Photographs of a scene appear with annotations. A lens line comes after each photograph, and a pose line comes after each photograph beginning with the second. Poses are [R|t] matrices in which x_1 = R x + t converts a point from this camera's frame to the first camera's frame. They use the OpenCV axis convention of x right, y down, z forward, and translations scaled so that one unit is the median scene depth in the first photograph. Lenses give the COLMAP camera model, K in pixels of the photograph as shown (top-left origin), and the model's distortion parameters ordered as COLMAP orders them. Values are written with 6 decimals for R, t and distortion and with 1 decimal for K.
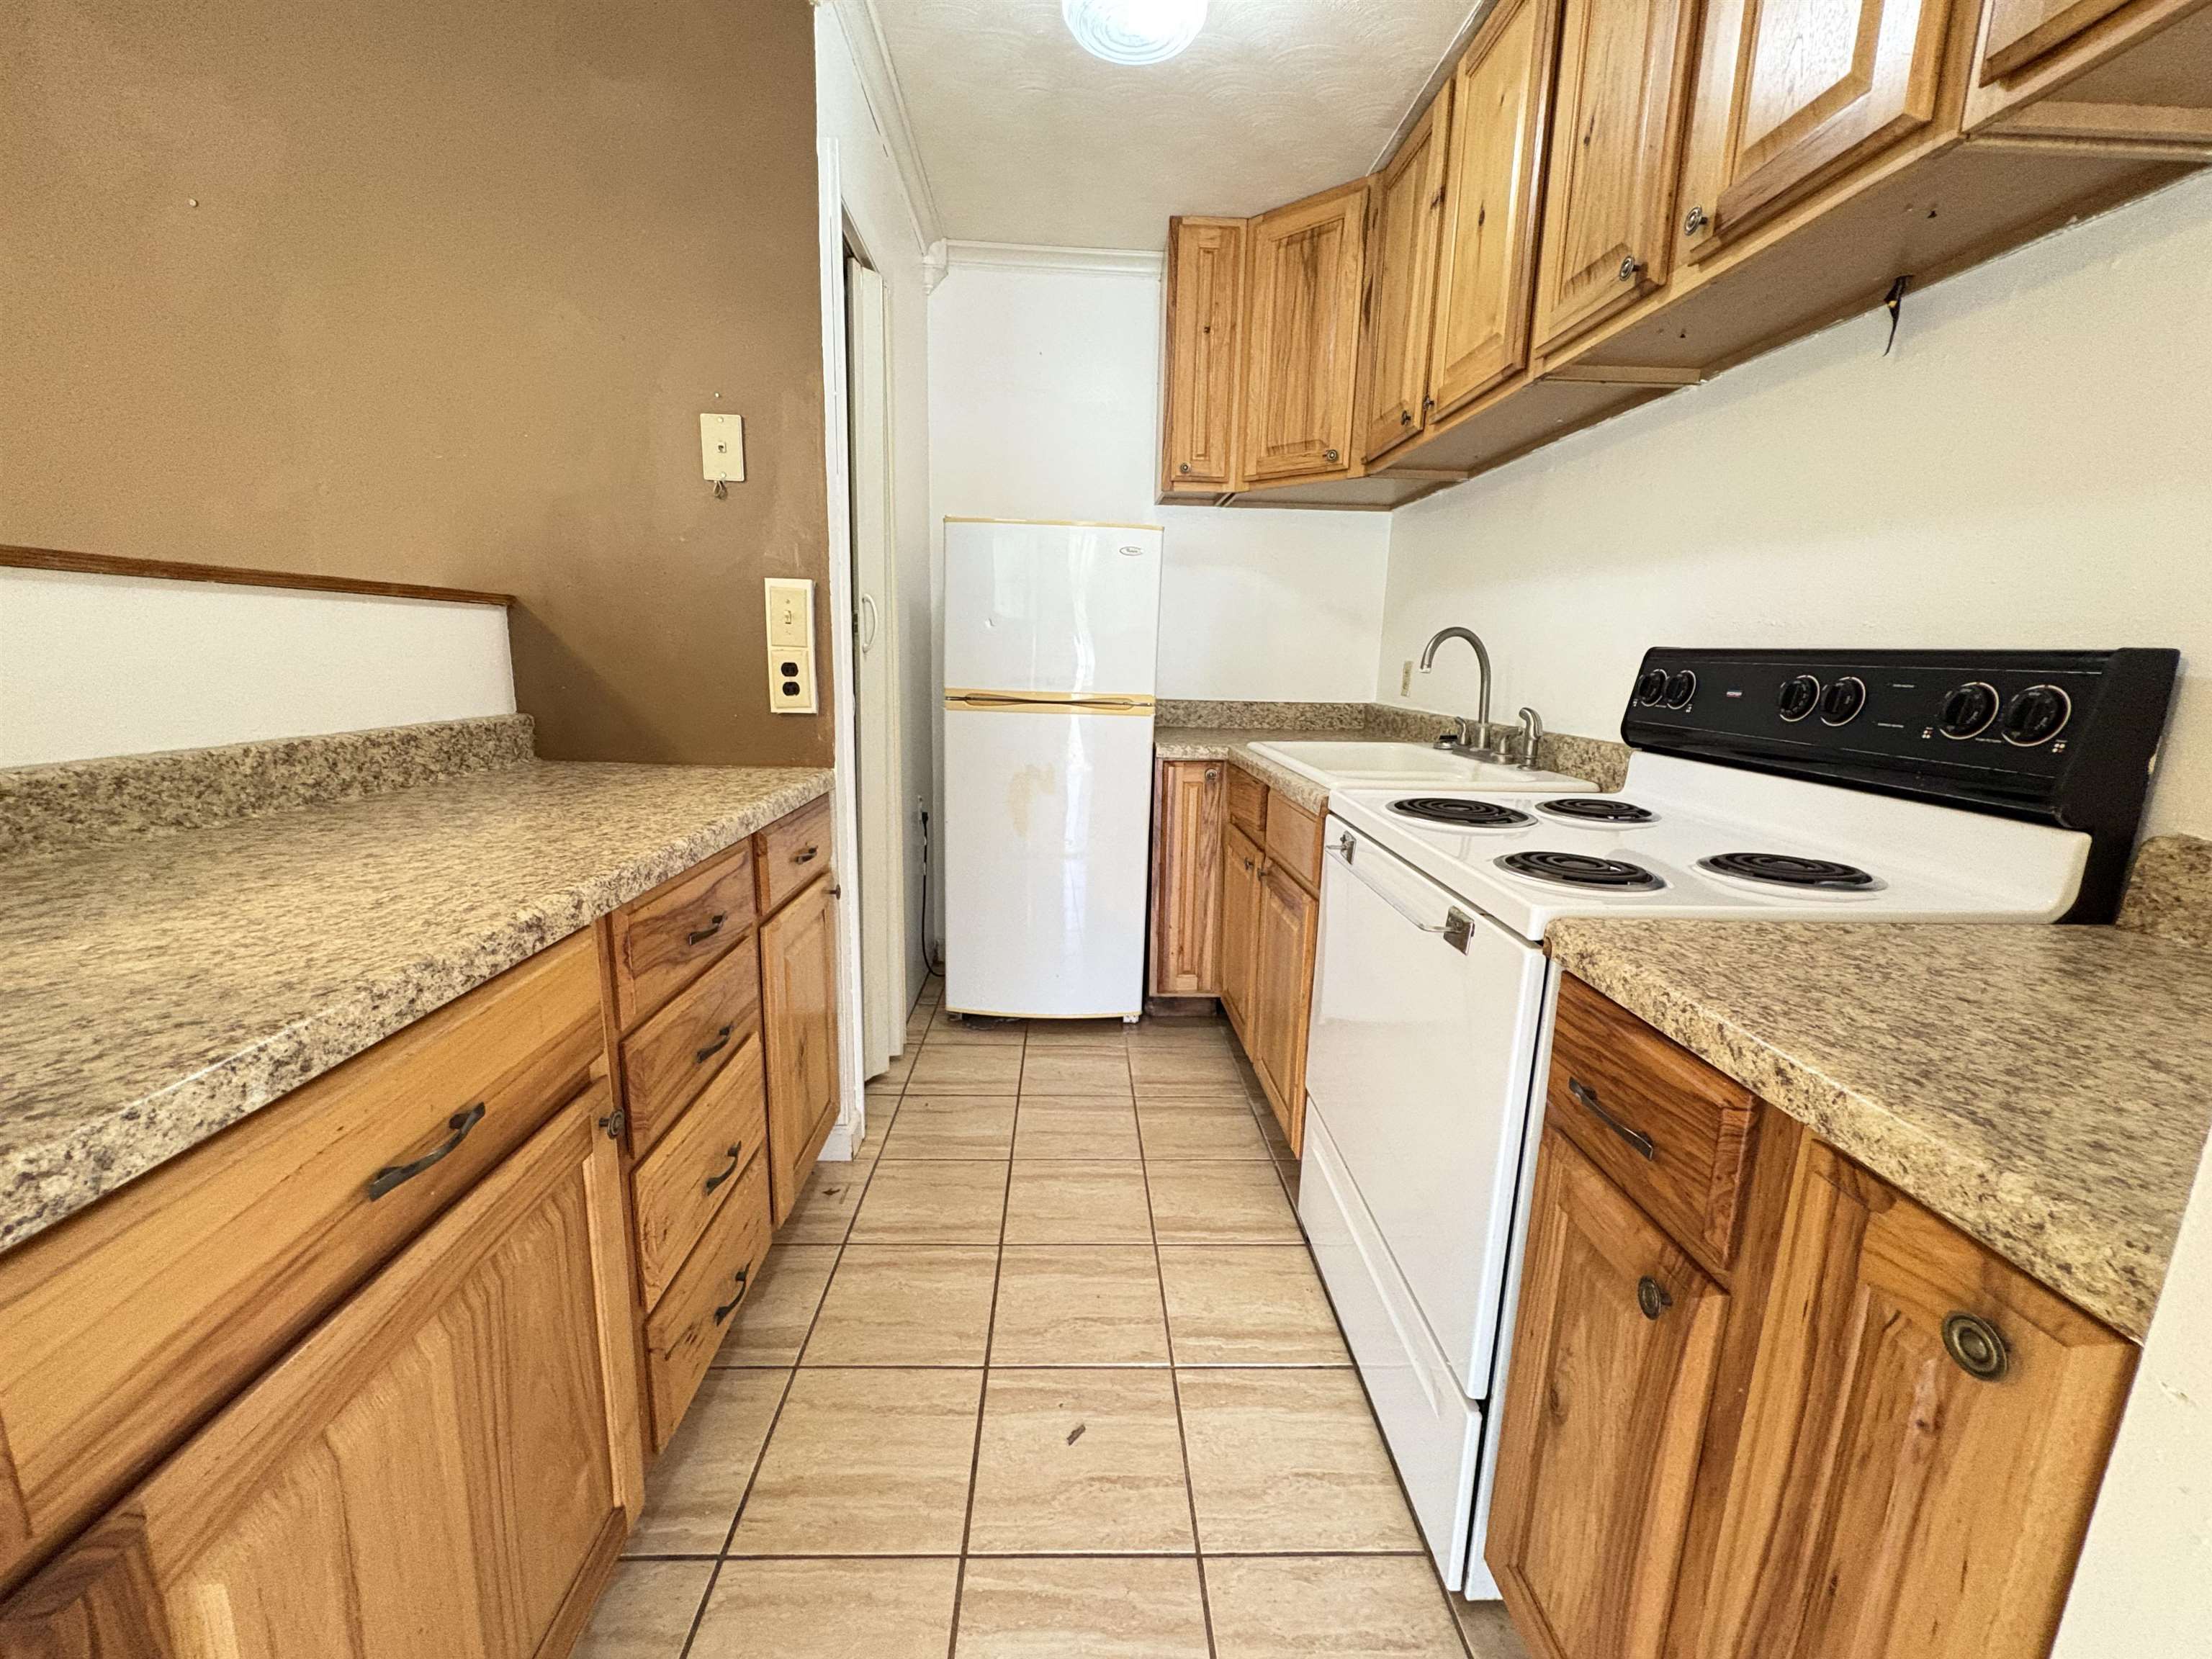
lens RADIAL K [[881.5, 0, 1104.7], [0, 881.5, 829.3], [0, 0, 1]] dist [-0.000543, 0.000546]
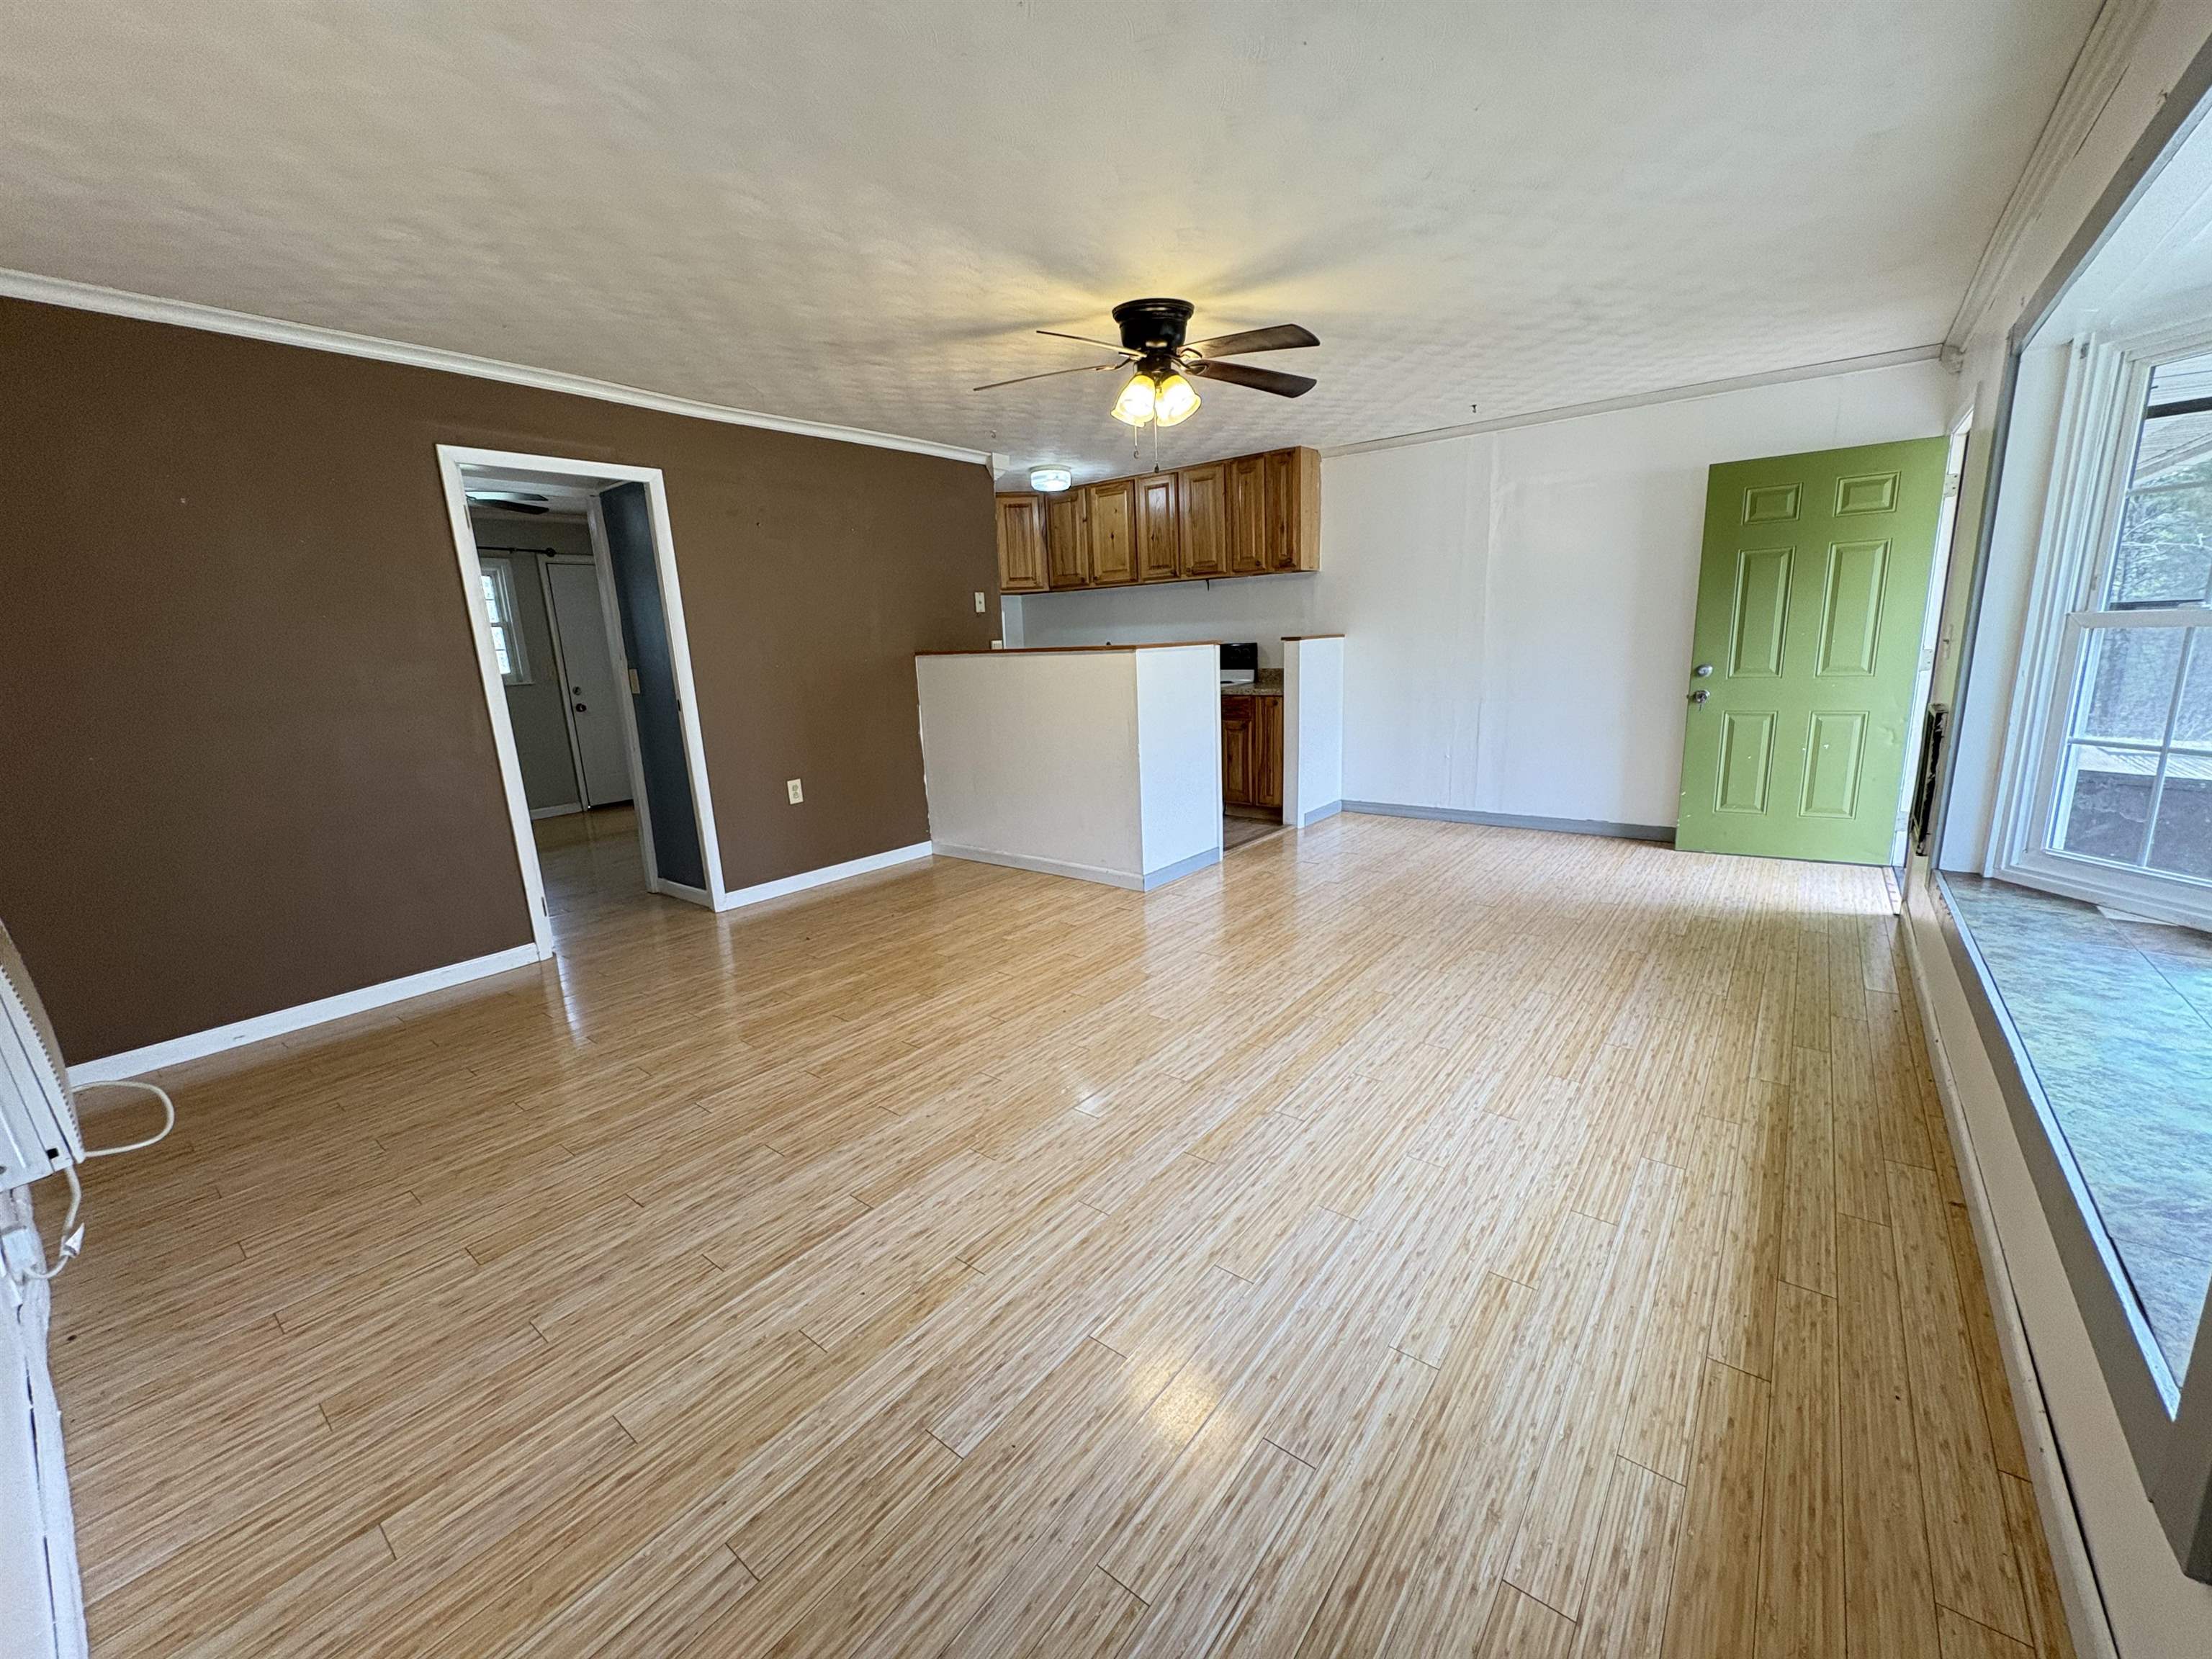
lens RADIAL K [[881.5, 0, 1104.2], [0, 881.5, 830.8], [0, 0, 1]] dist [-0.000543, 0.000546]
pose [[0.650745, -0.216802, 0.727687, -3.113193], [0.208174, 0.972589, 0.103604, 0.173955], [-0.730202, 0.084066, 0.678040, -1.715731]]
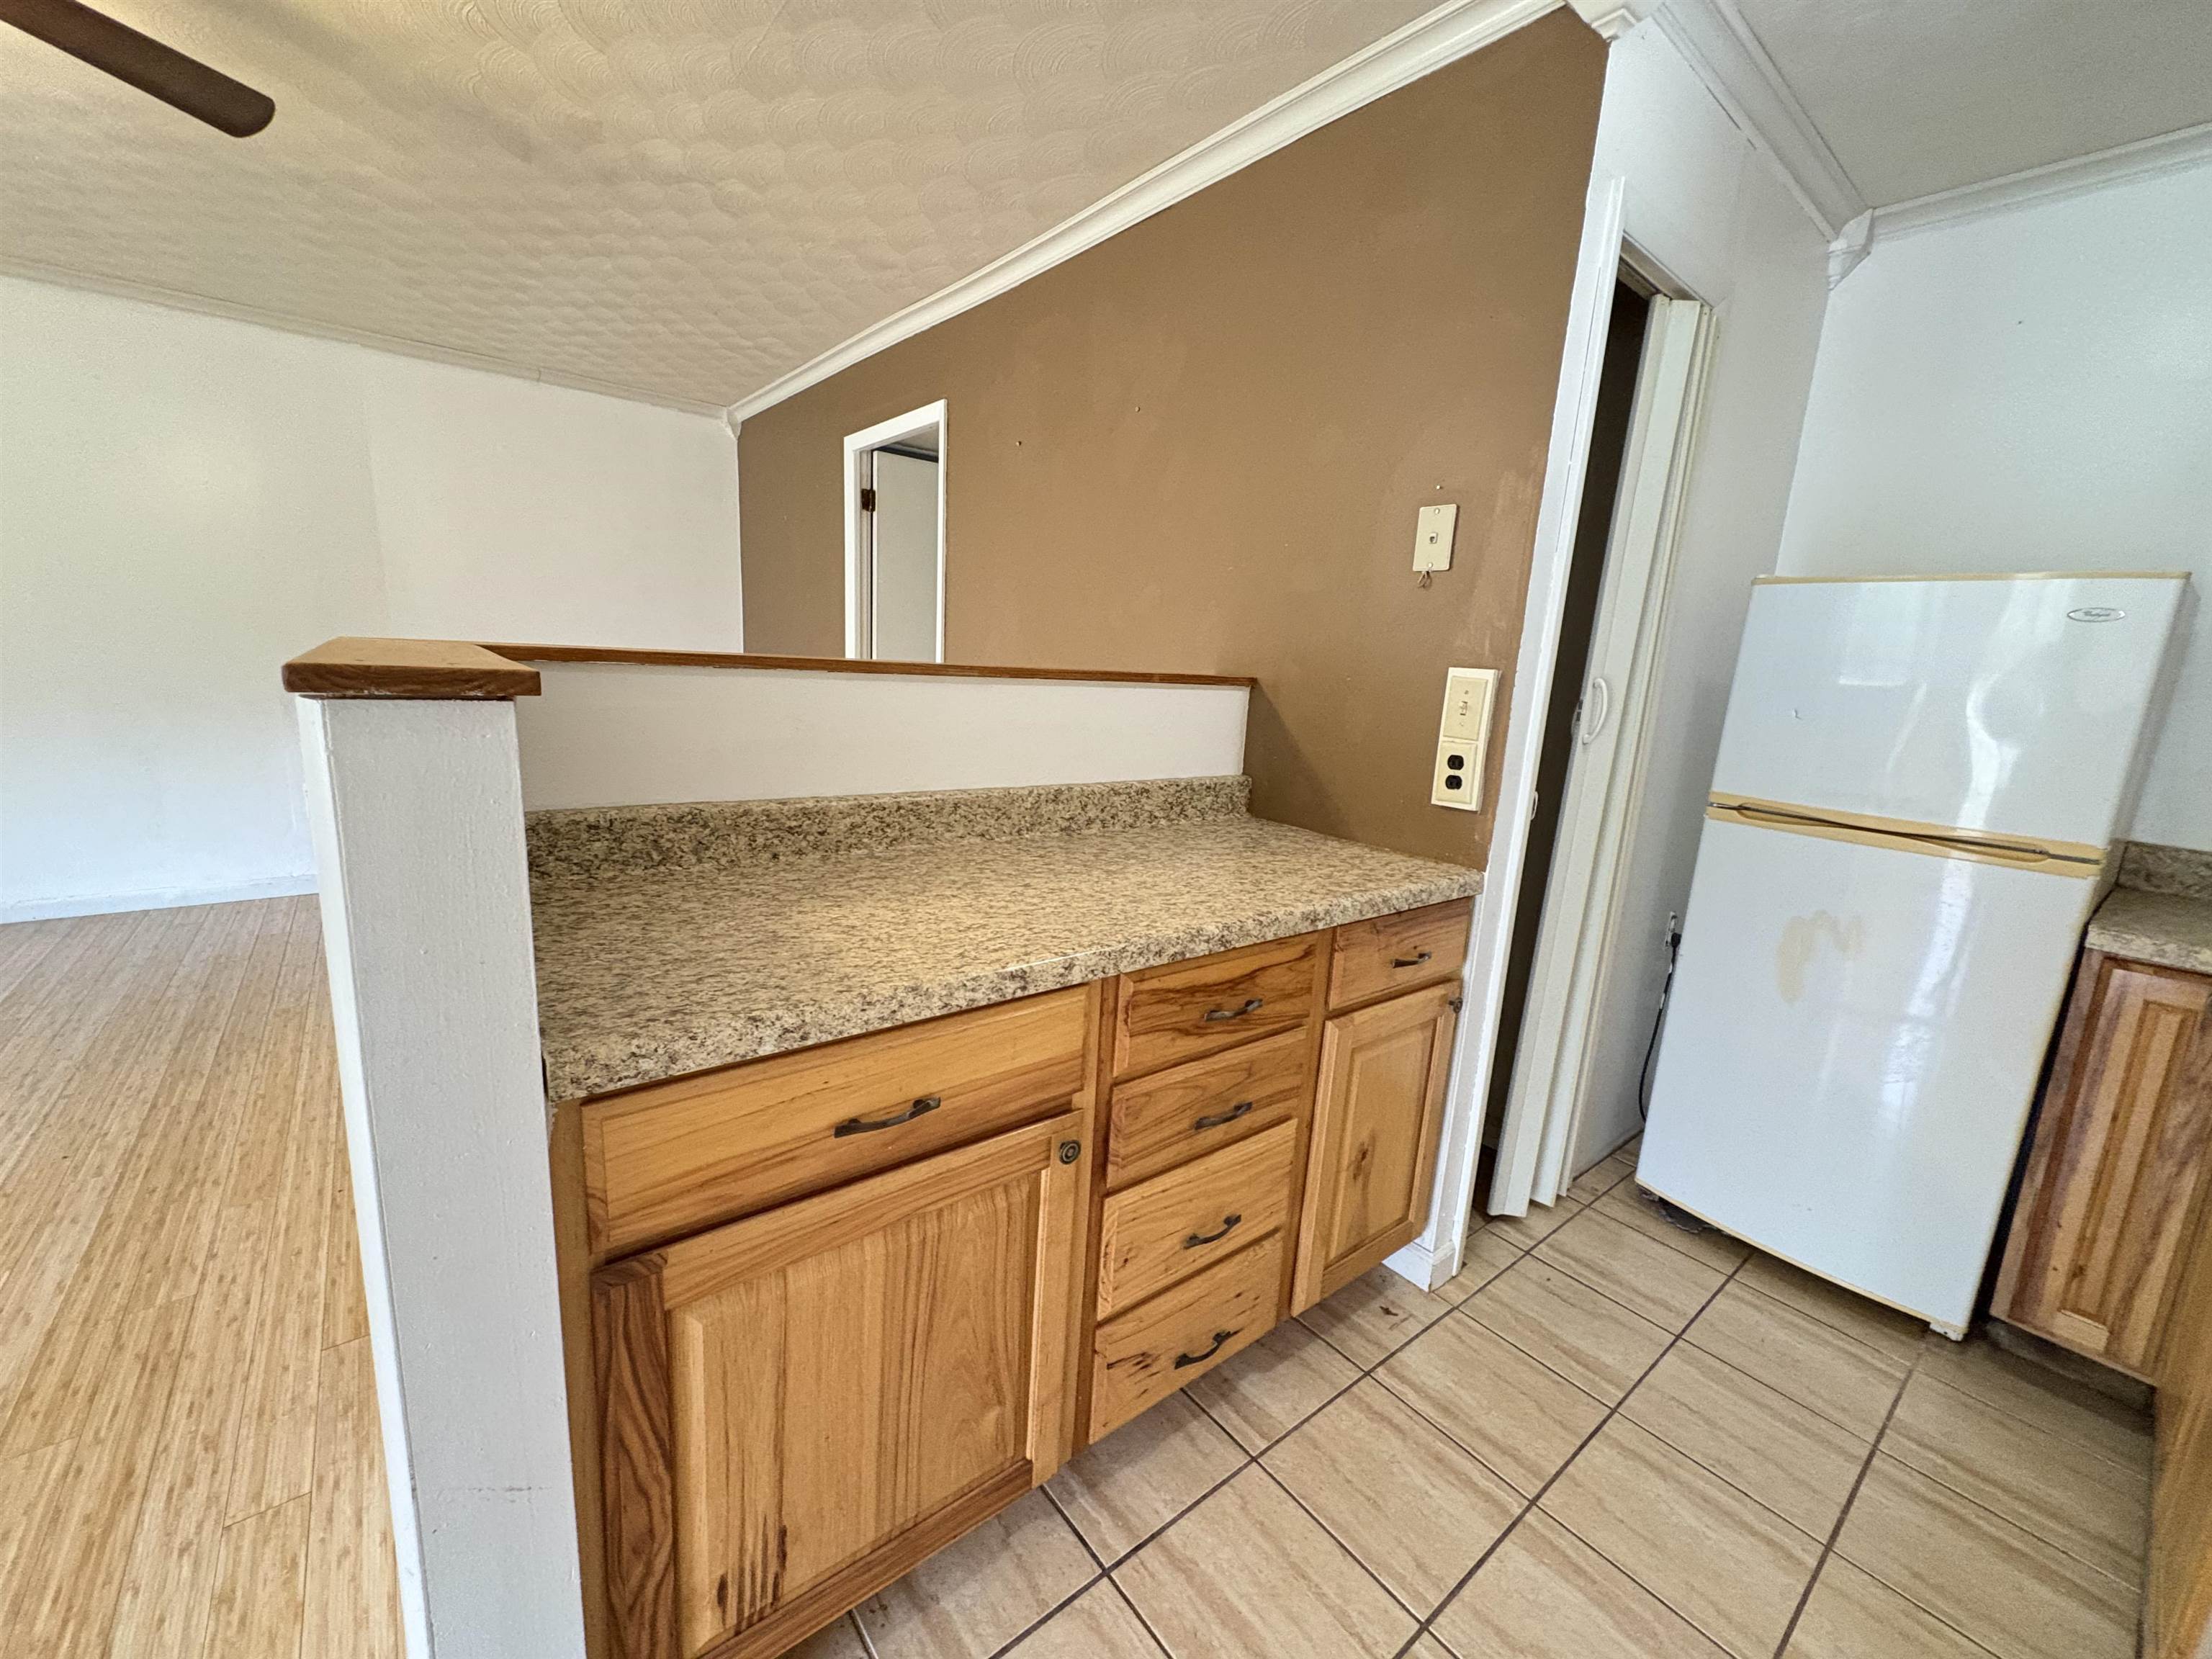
lens RADIAL K [[881.5, 0, 1107.2], [0, 881.5, 830.5], [0, 0, 1]] dist [-0.000543, 0.000546]
pose [[0.595683, 0.163005, -0.786506, 0.211349], [-0.198488, 0.978696, 0.052506, -0.101778], [0.778309, 0.124835, 0.615347, 0.160783]]
